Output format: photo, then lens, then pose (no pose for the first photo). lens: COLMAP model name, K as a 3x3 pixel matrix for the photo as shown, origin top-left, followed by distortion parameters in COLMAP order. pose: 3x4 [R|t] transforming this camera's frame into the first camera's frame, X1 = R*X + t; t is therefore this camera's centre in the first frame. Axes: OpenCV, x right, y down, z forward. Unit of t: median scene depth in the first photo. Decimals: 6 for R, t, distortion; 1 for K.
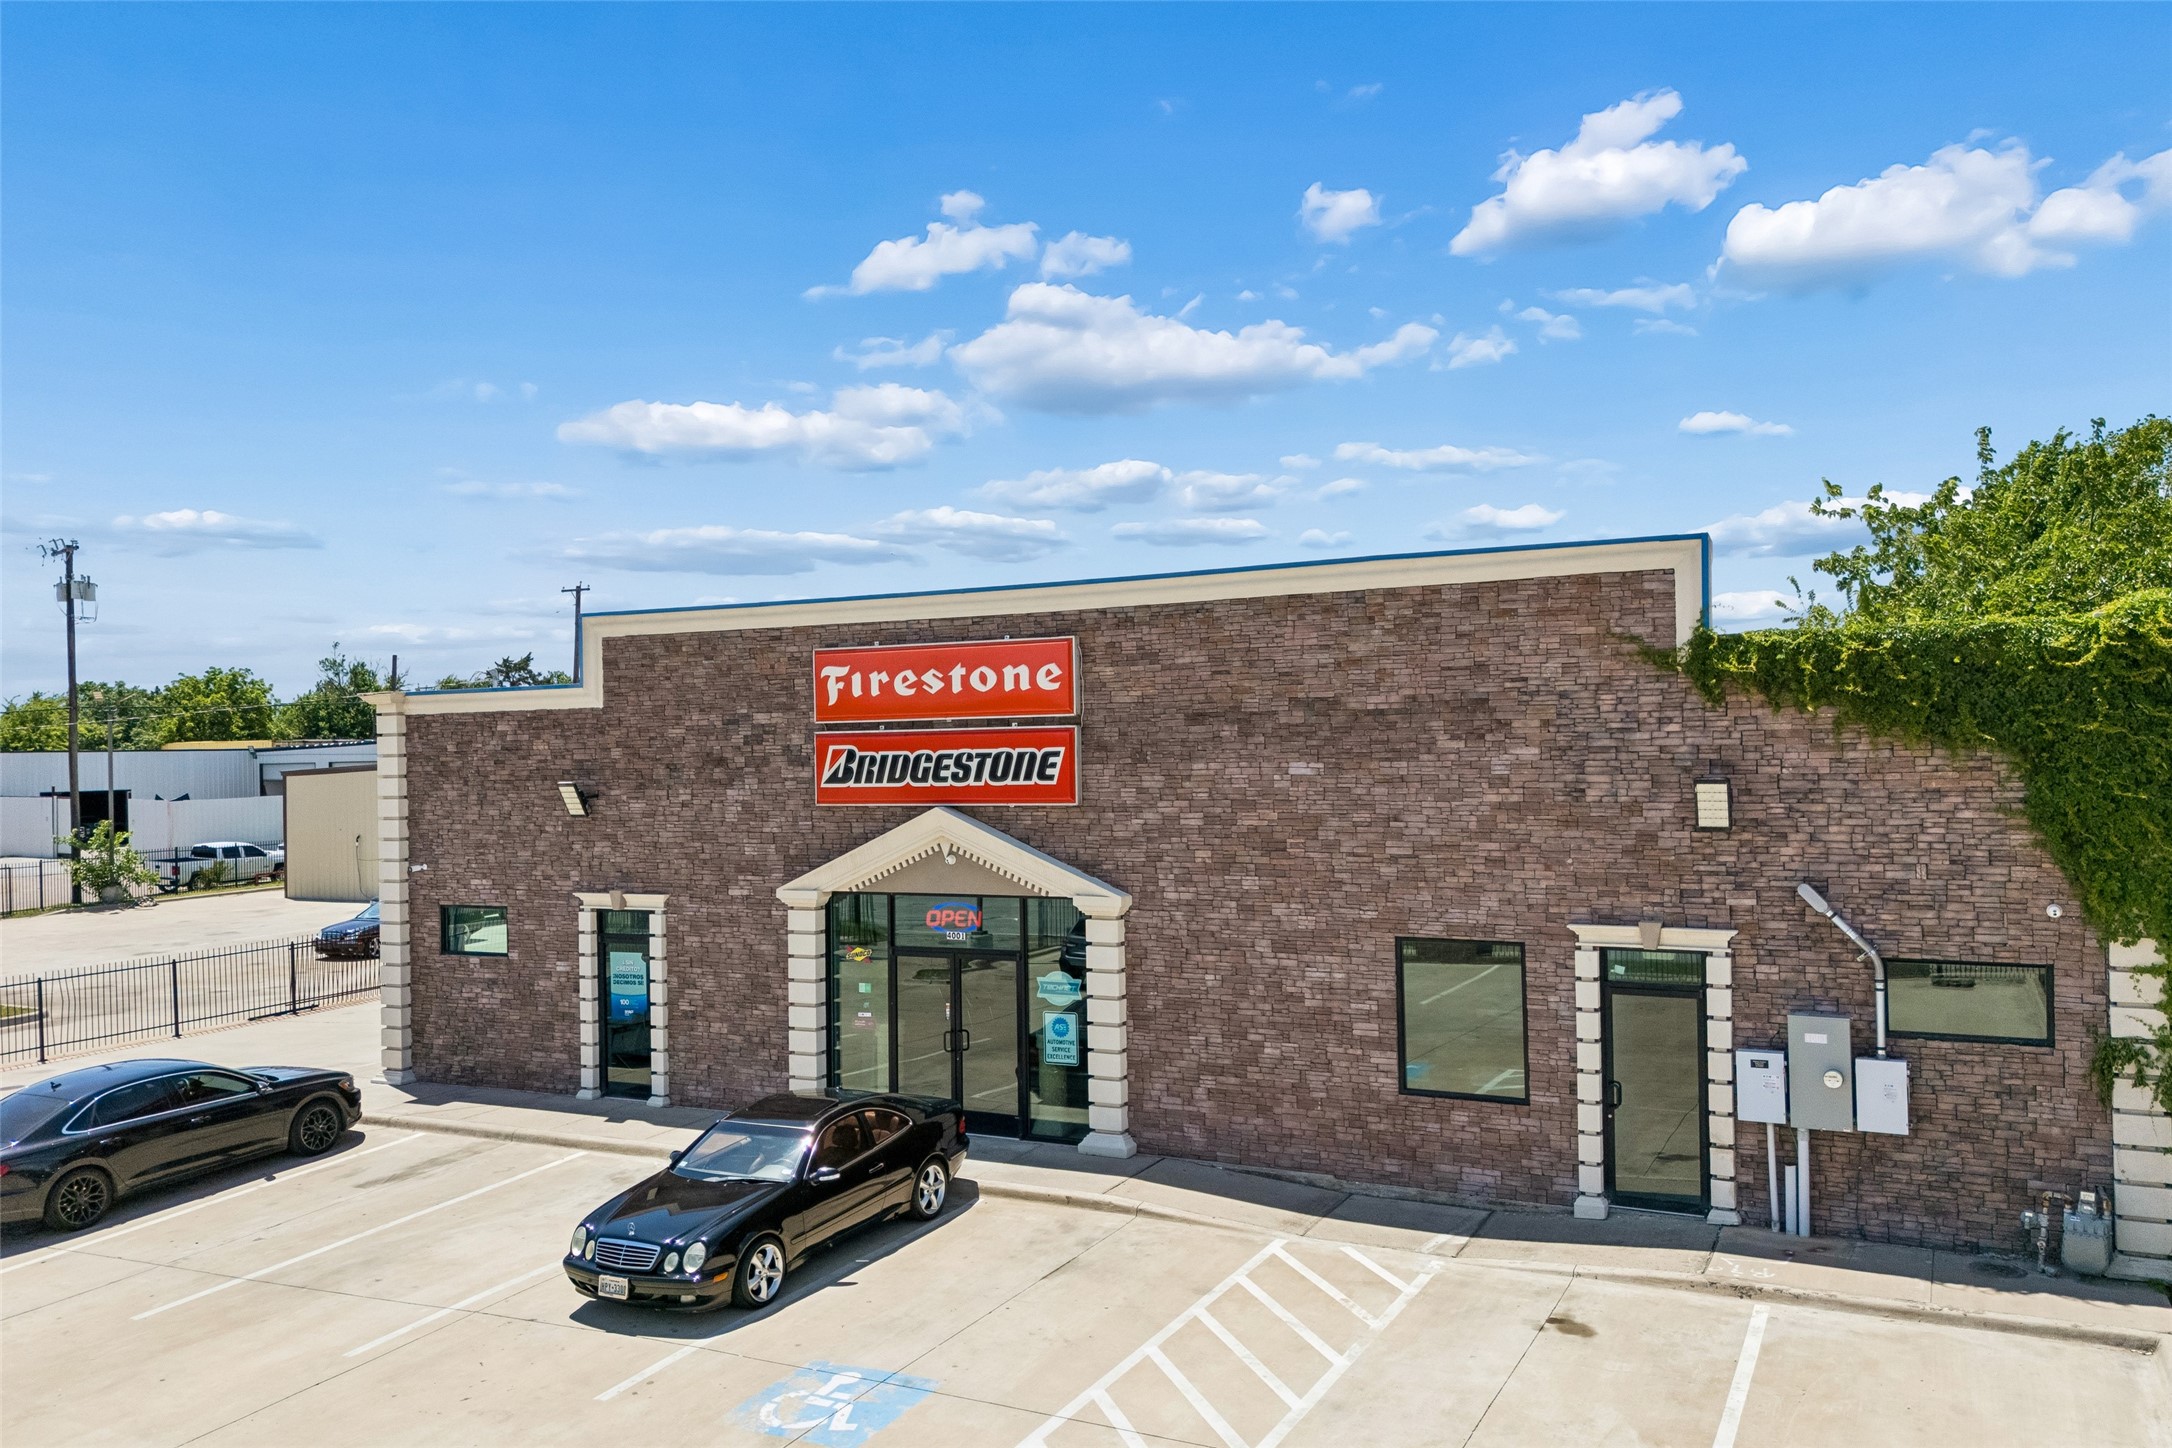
lens RADIAL K [[1633.8, 0, 1086.0], [0, 1633.8, 724.0], [0, 0, 1]] dist [0.033653, -0.007750]
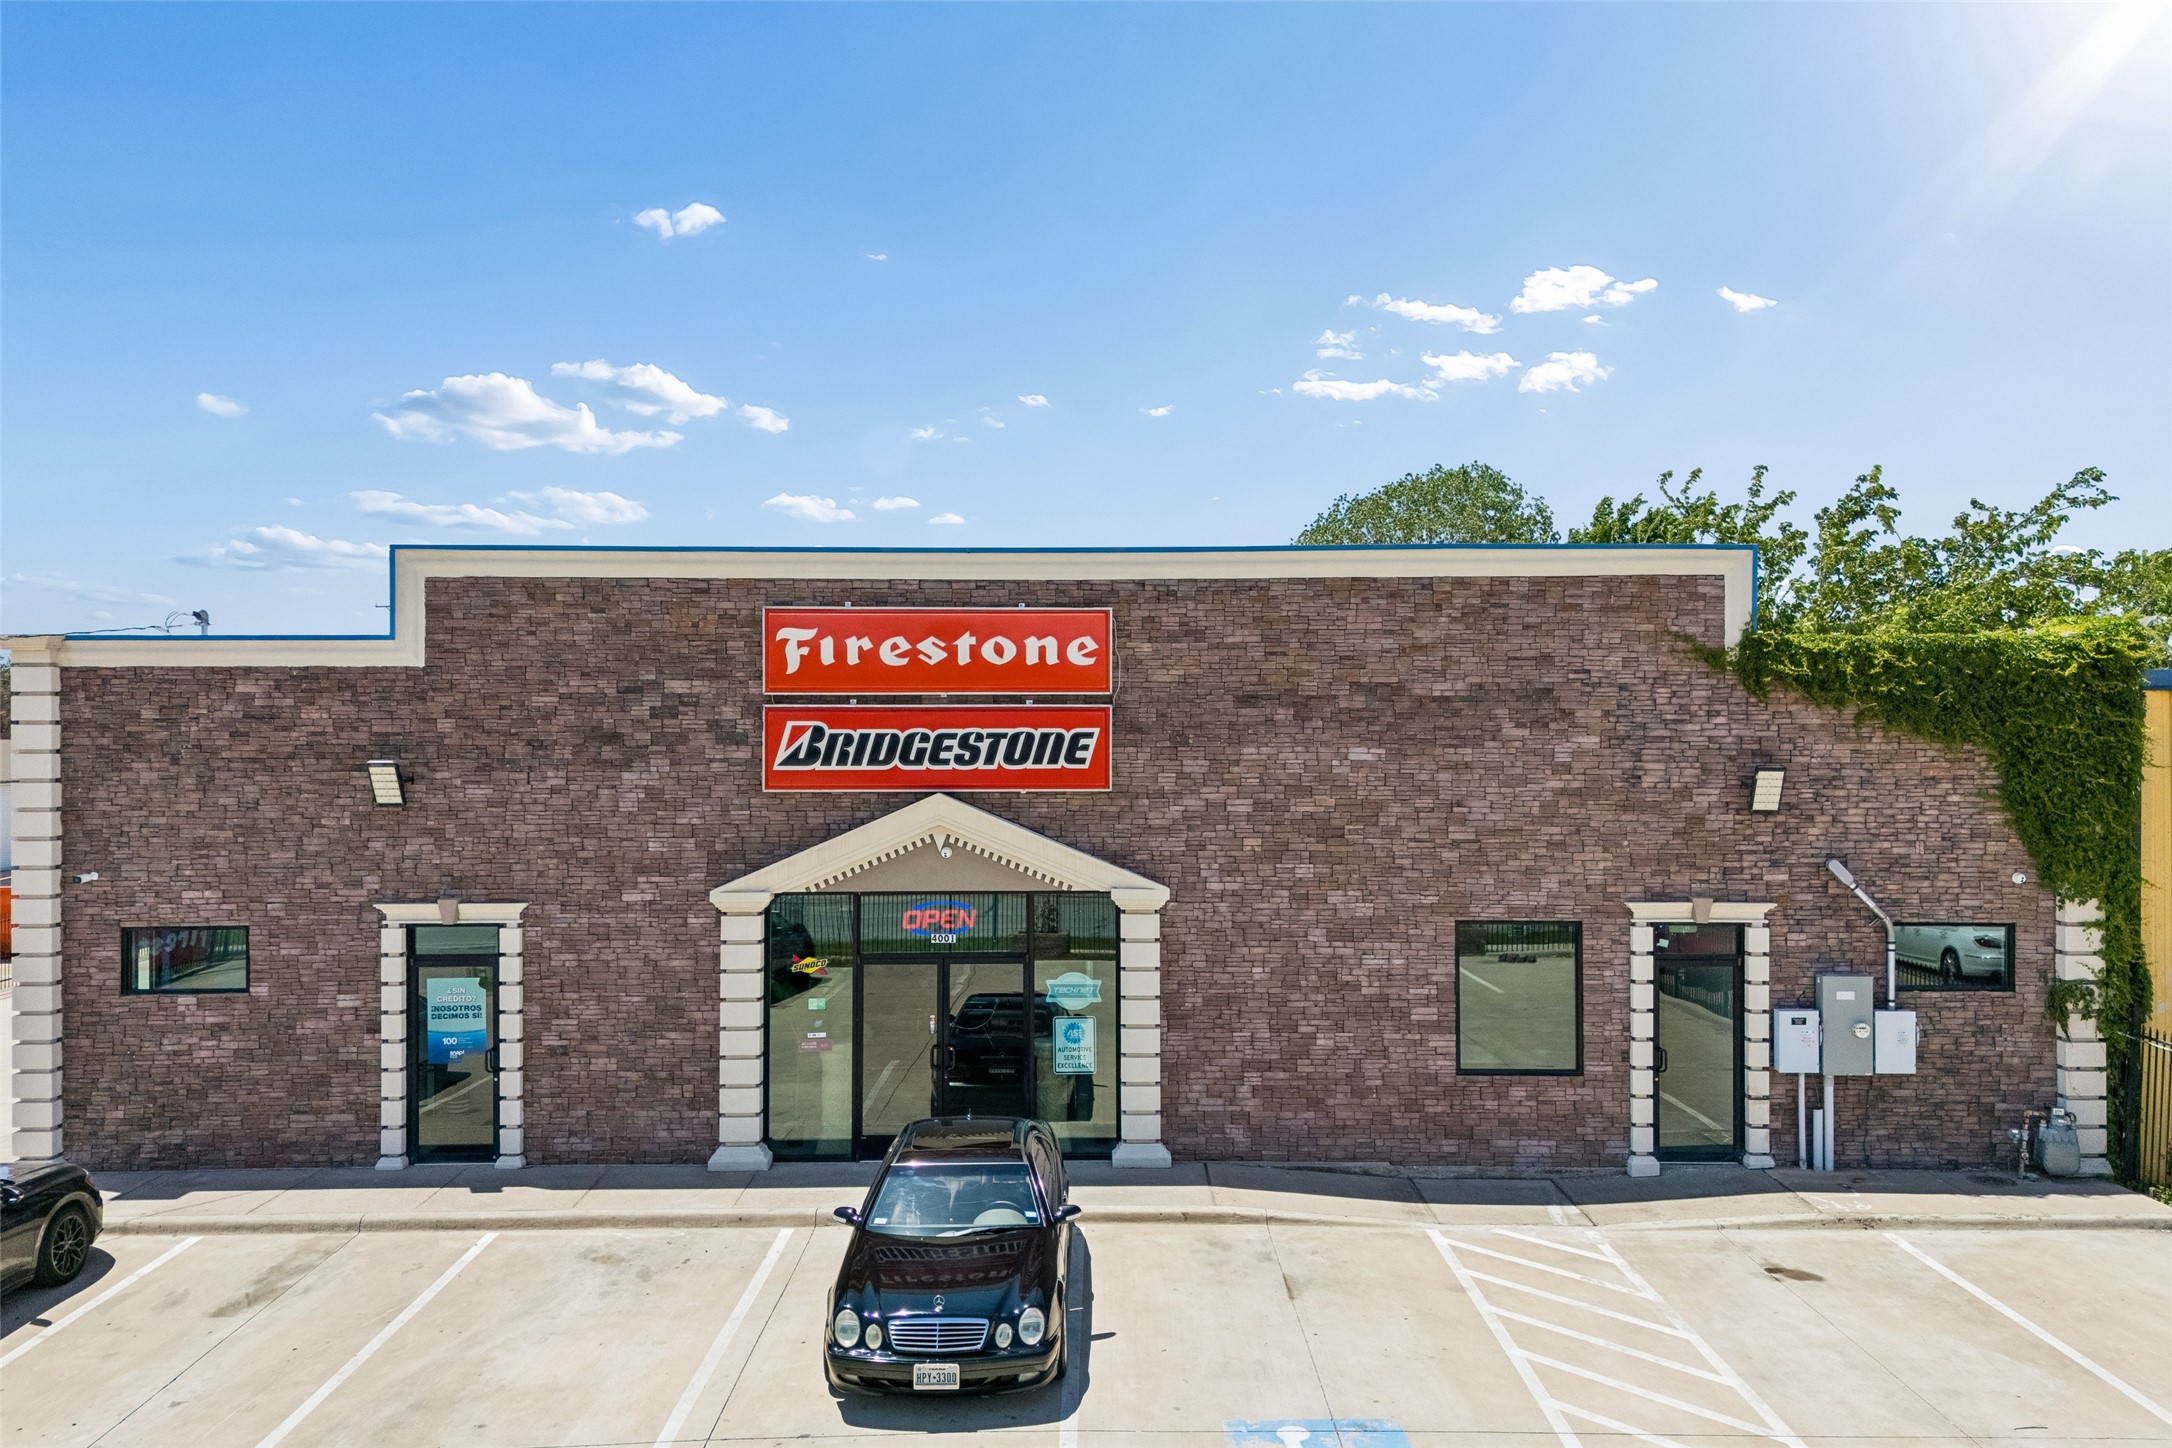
lens RADIAL K [[1633.8, 0, 1086.0], [0, 1633.8, 724.0], [0, 0, 1]] dist [0.033653, -0.007750]
pose [[0.887787, 0.020484, 0.459798, -0.460288], [-0.022407, 0.999748, -0.001274, 0.013837], [-0.459709, -0.009171, 0.888022, 0.194592]]
